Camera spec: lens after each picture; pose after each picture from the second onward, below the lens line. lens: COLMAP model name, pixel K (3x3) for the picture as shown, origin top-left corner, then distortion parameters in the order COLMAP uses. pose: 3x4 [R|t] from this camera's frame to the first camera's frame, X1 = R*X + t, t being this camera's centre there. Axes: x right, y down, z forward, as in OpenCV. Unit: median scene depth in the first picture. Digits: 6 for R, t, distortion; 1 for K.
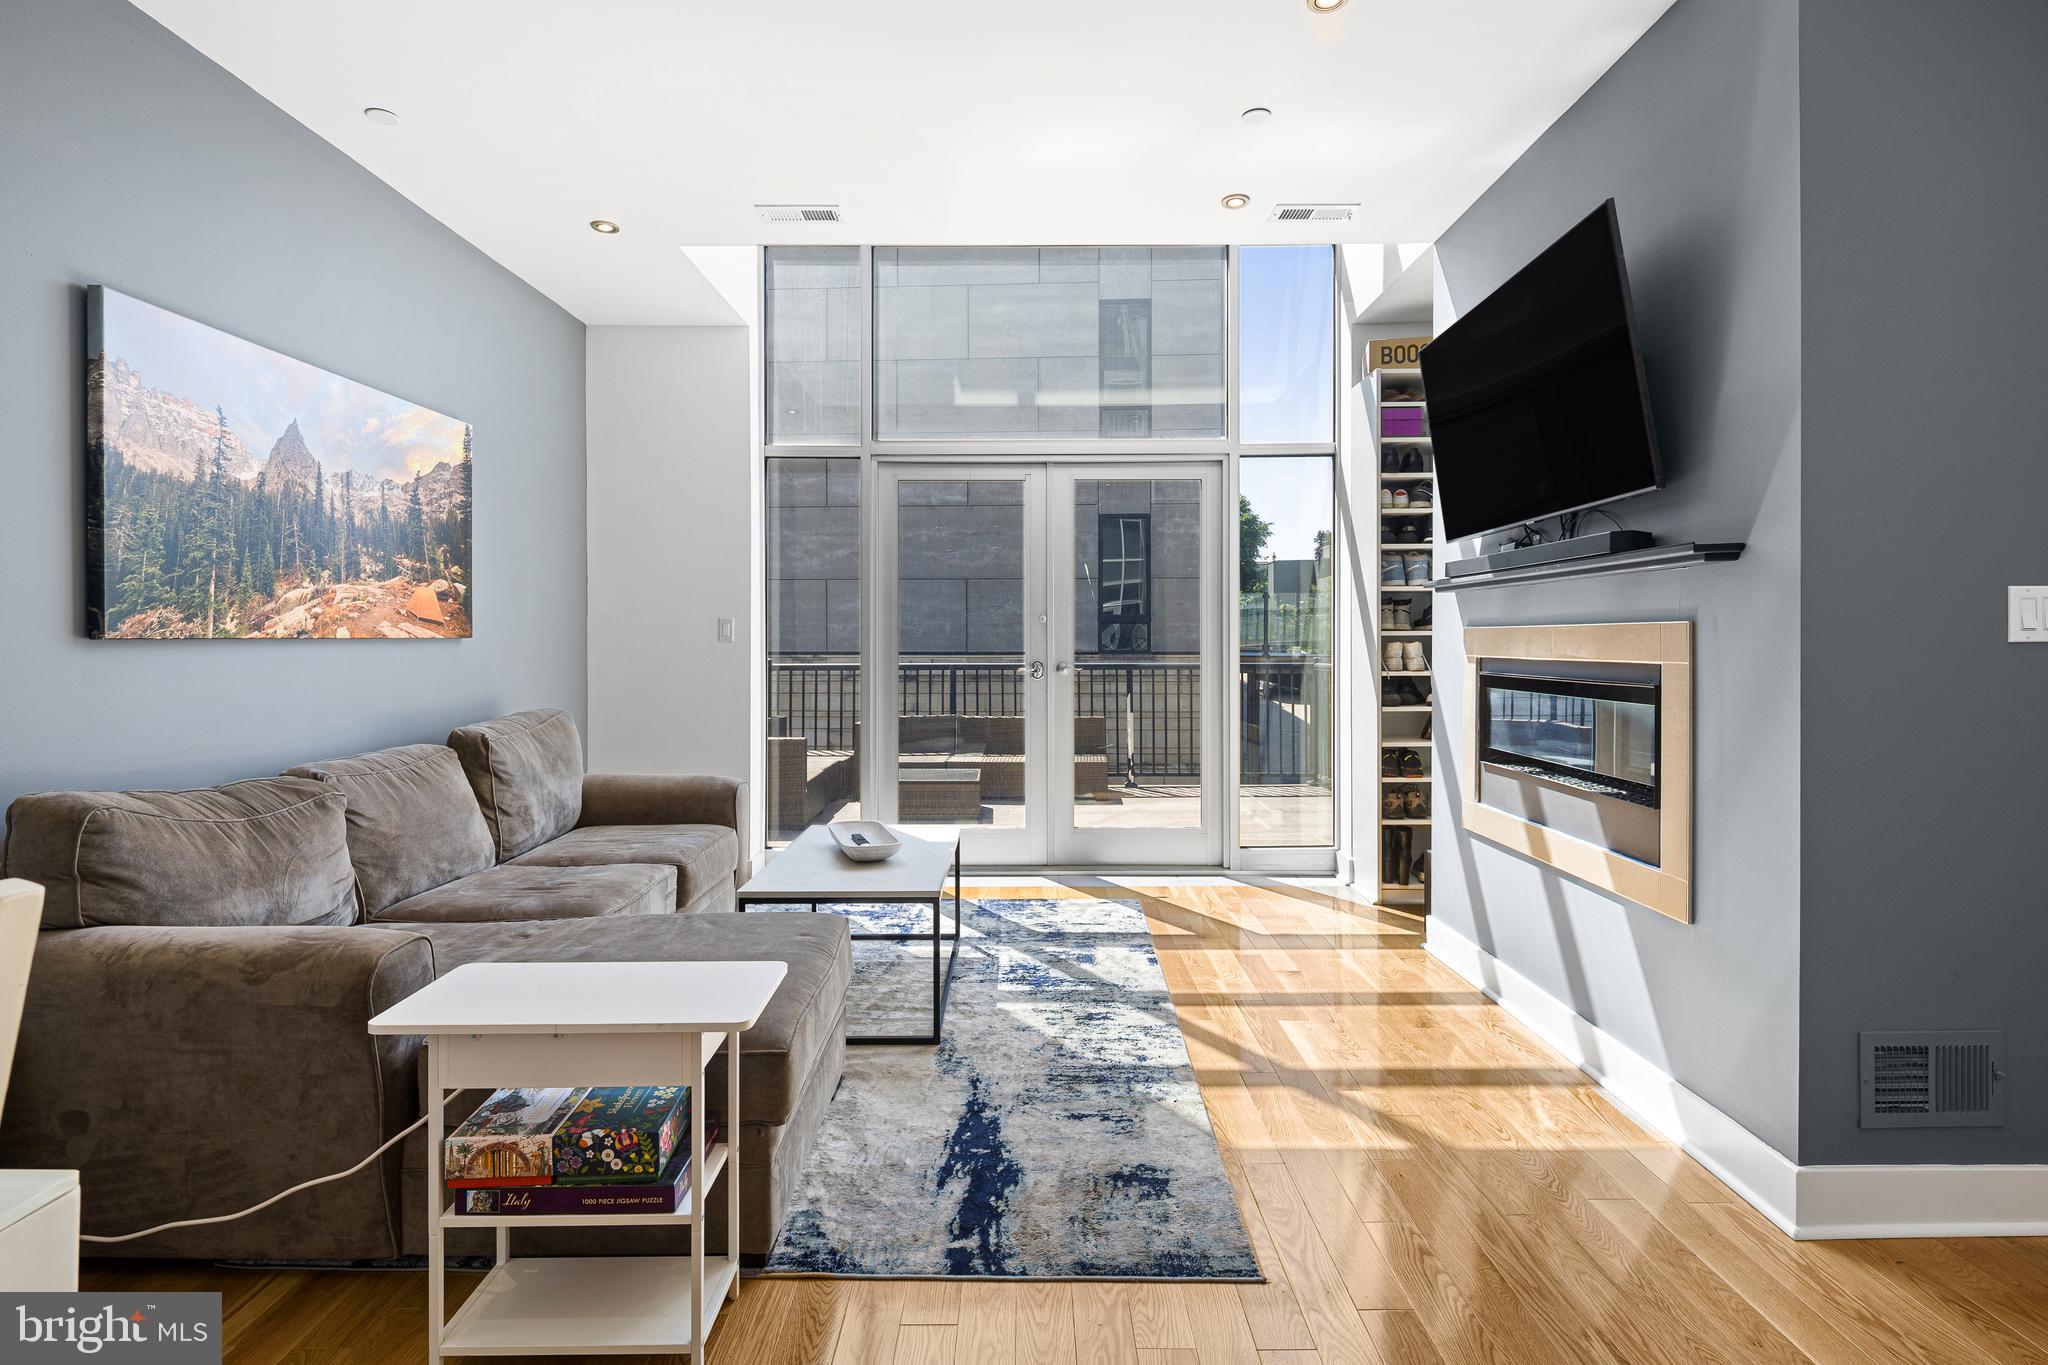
lens RADIAL K [[1000.8, 0, 1028.0], [0, 1000.8, 647.6], [0, 0, 1]] dist [0.010421, -0.003955]
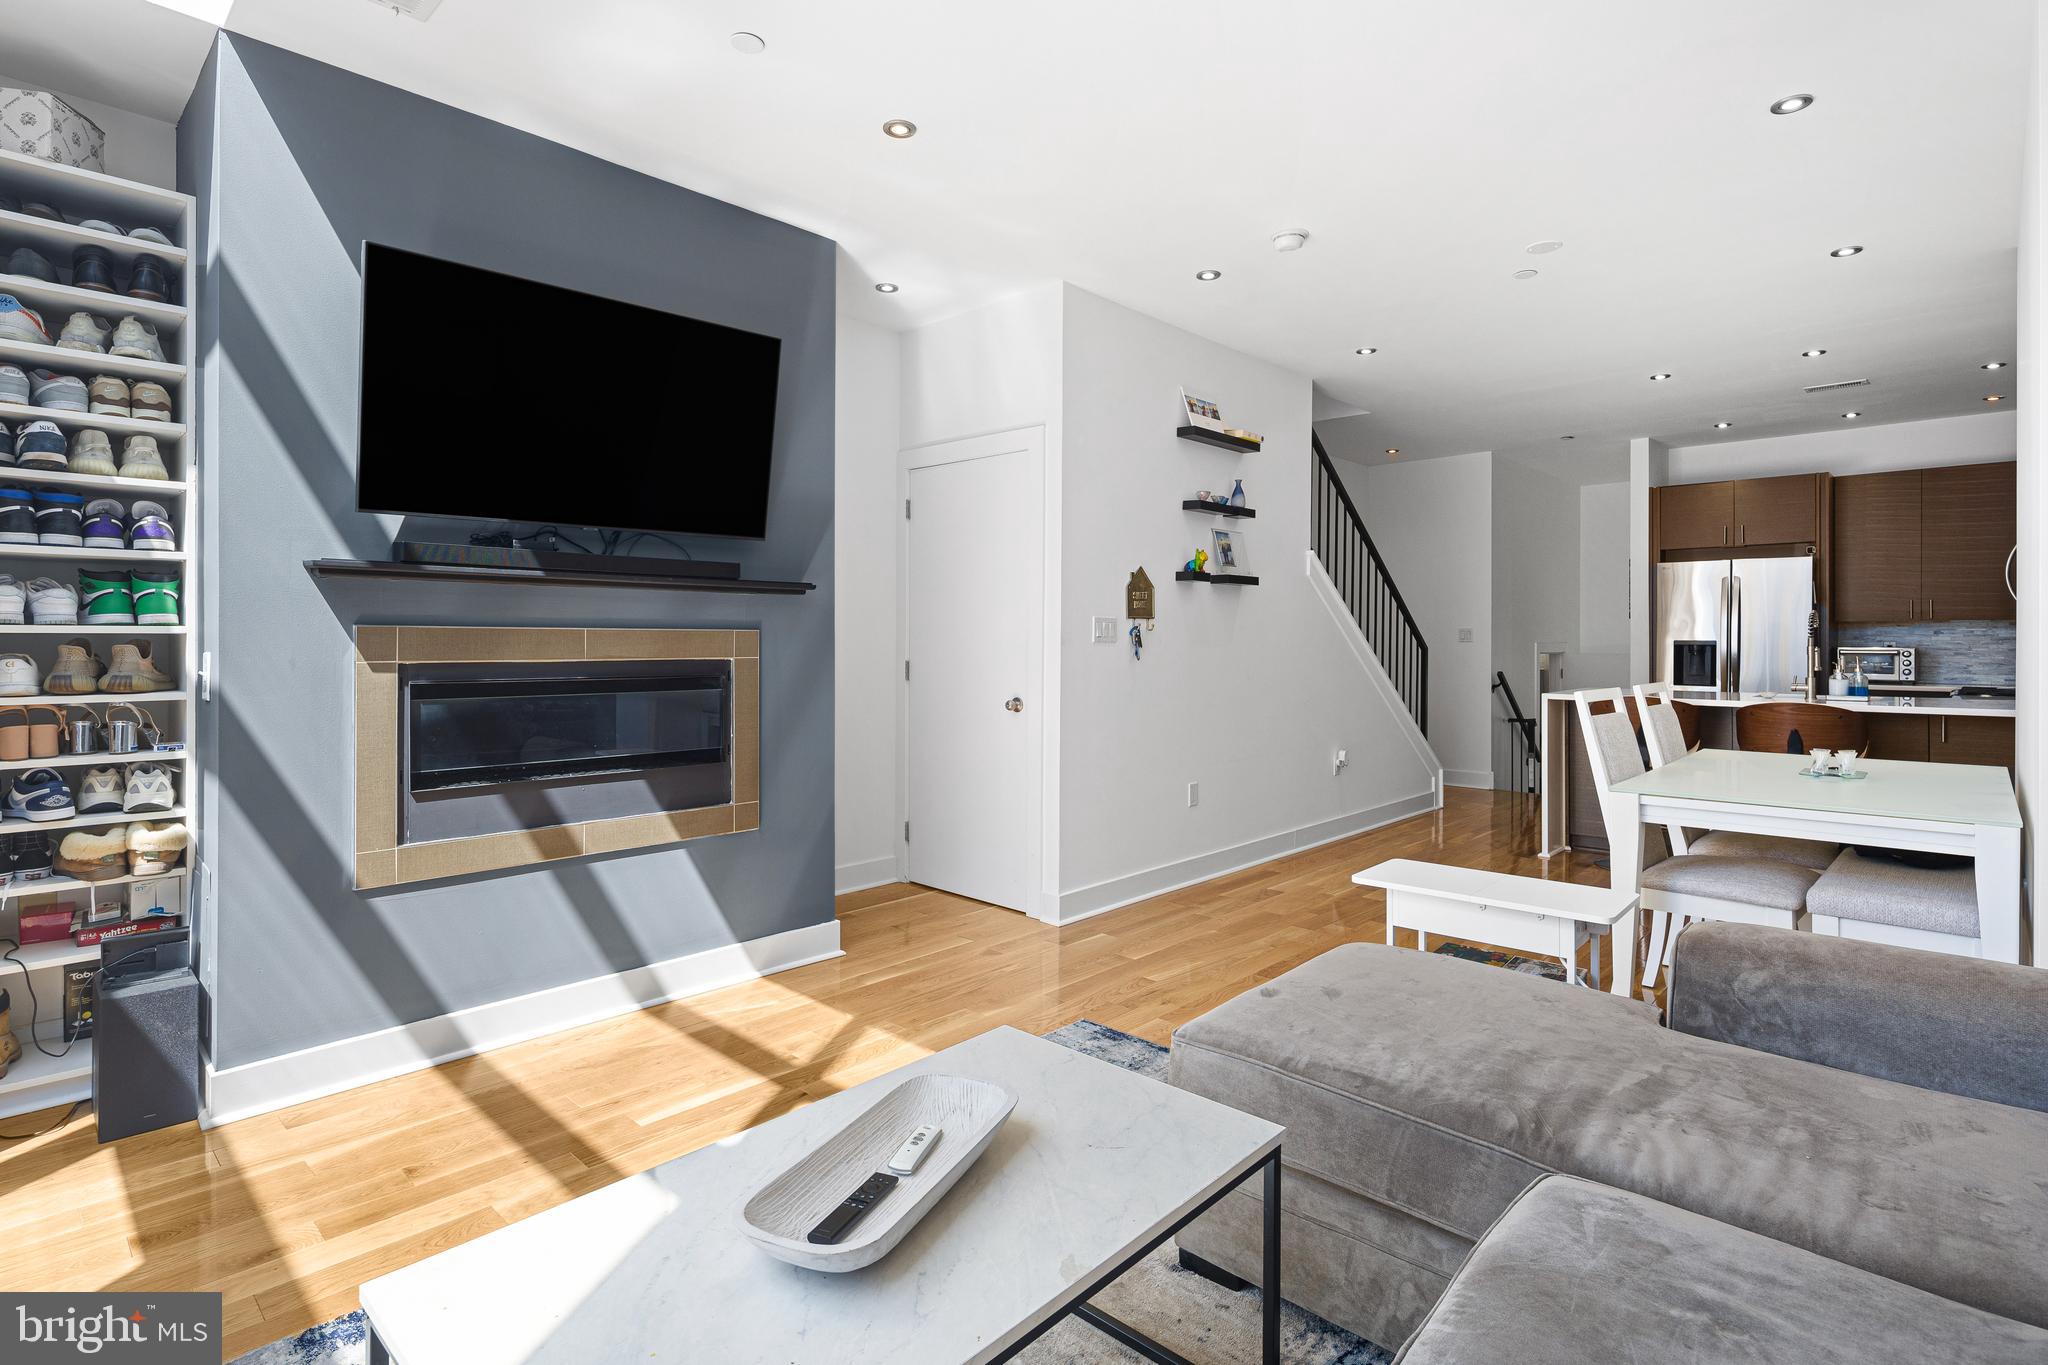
lens RADIAL K [[1000.8, 0, 1031.3], [0, 1000.8, 642.0], [0, 0, 1]] dist [0.010421, -0.003955]
pose [[-0.726745, 0.000137, 0.686908, -0.558506], [0.004492, 0.999980, 0.004554, -0.011876], [-0.686893, 0.006395, -0.726730, 1.479335]]
